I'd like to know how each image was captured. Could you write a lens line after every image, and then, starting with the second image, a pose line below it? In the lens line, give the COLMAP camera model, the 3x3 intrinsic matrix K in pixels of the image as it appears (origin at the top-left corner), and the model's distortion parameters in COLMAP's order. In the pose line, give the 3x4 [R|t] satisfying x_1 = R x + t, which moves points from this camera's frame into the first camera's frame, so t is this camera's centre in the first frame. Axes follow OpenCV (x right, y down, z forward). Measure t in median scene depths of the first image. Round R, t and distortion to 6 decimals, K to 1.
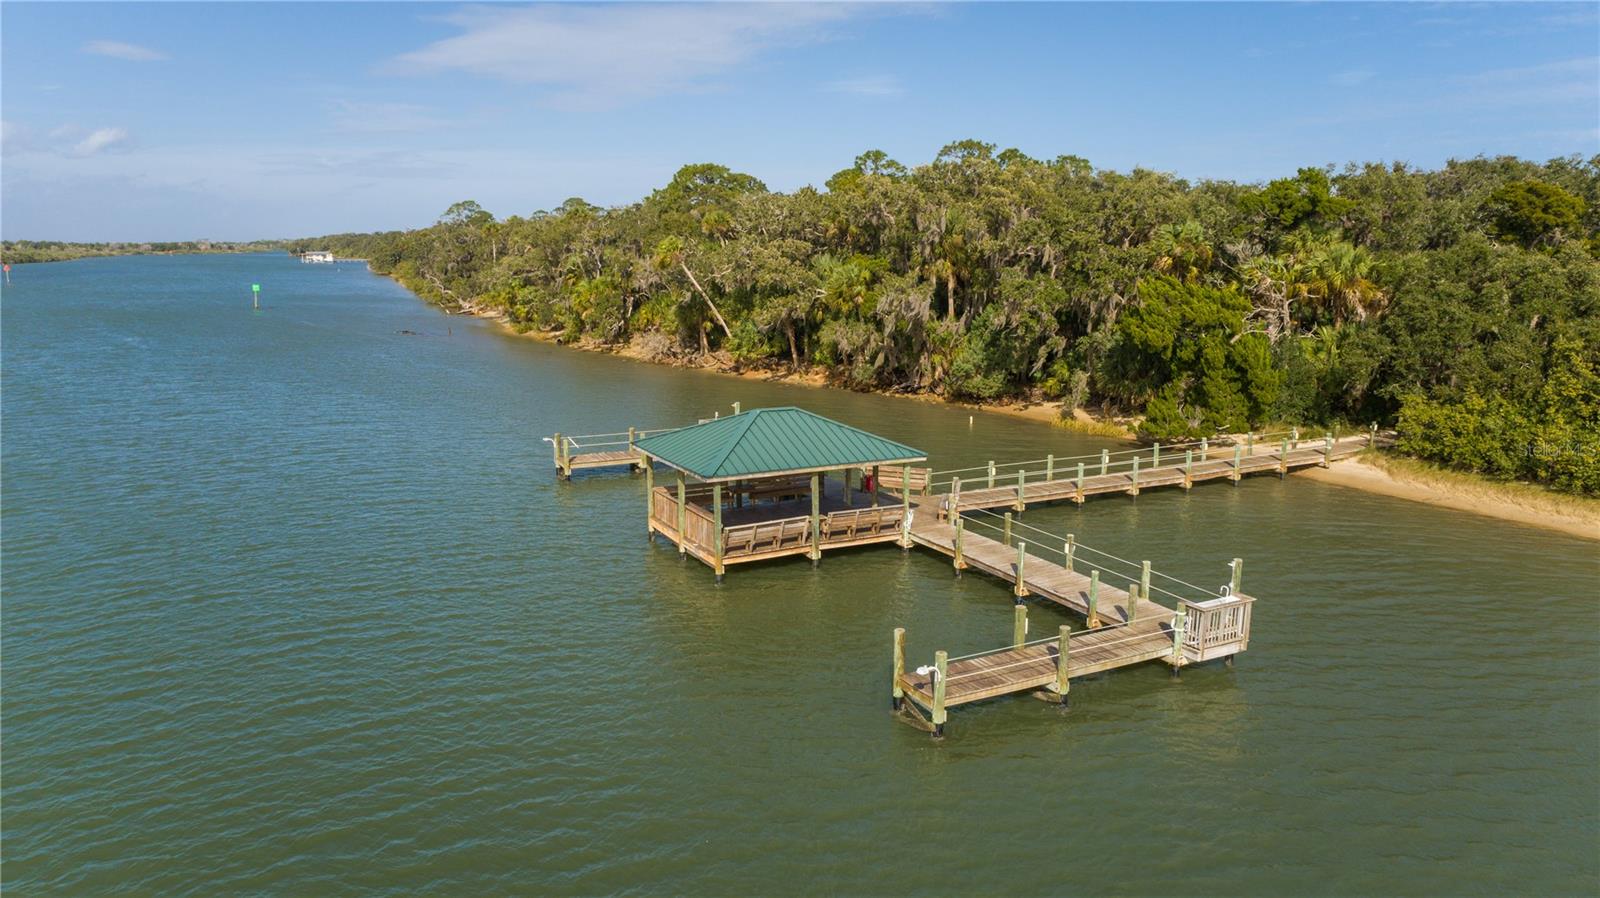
lens RADIAL K [[1070.7, 0, 800.6], [0, 1070.7, 451.6], [0, 0, 1]] dist [-0.011911, 0.004122]
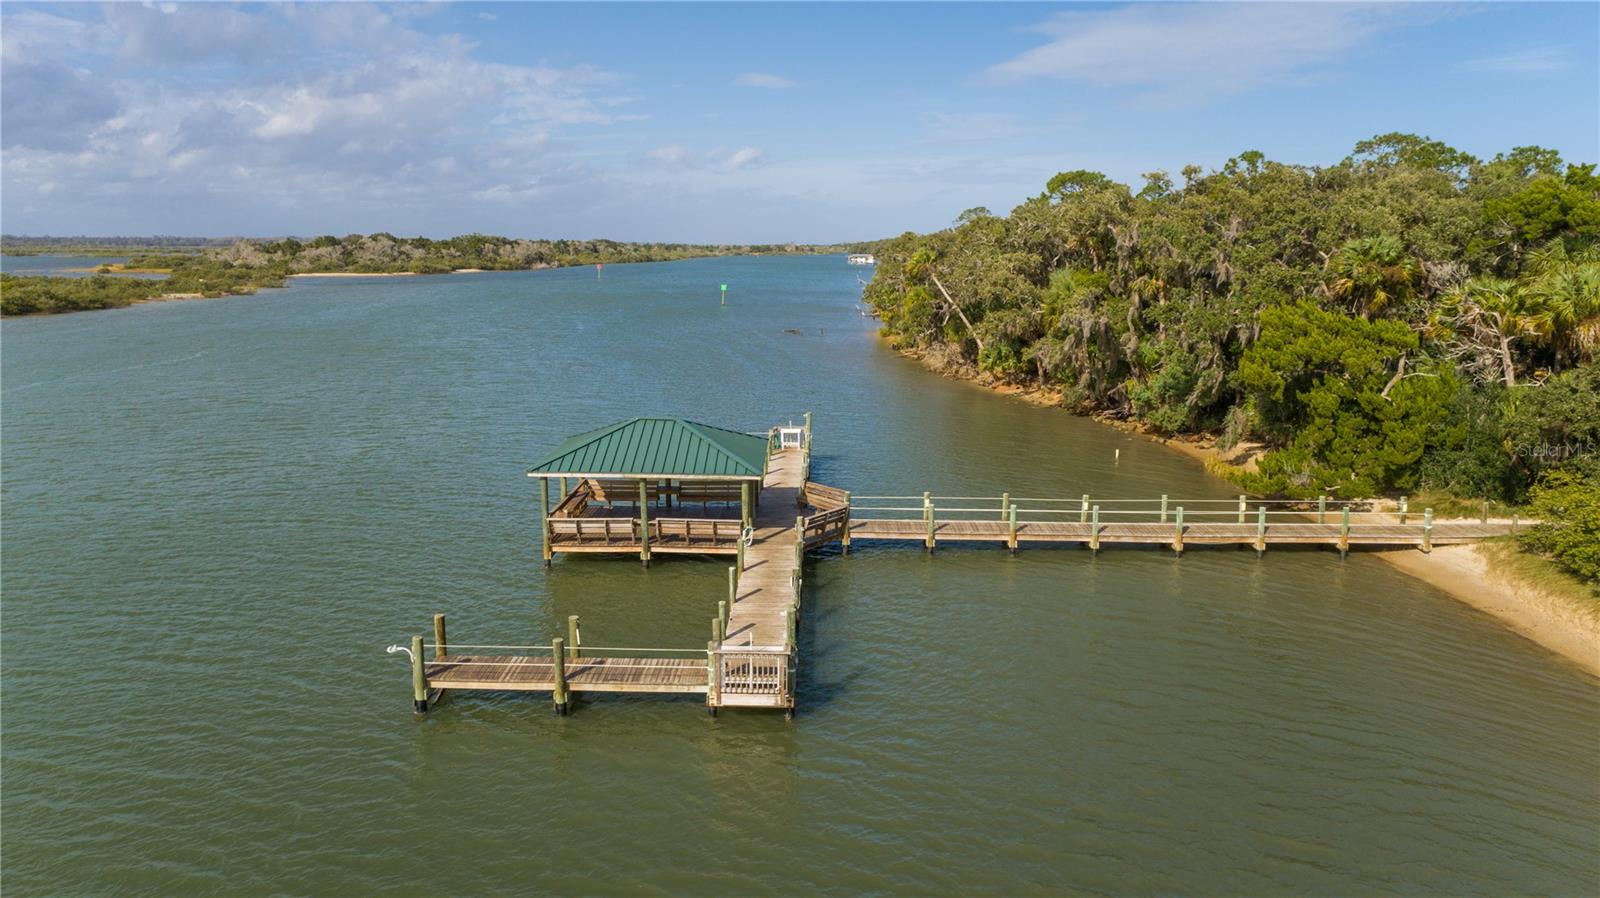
lens RADIAL K [[1070.7, 0, 803.8], [0, 1070.7, 445.9], [0, 0, 1]] dist [-0.011911, 0.004122]
pose [[0.873192, 0.091266, -0.478756, 0.305073], [-0.095075, 0.995336, 0.016336, -0.021355], [0.478014, 0.031253, 0.877796, 0.061585]]
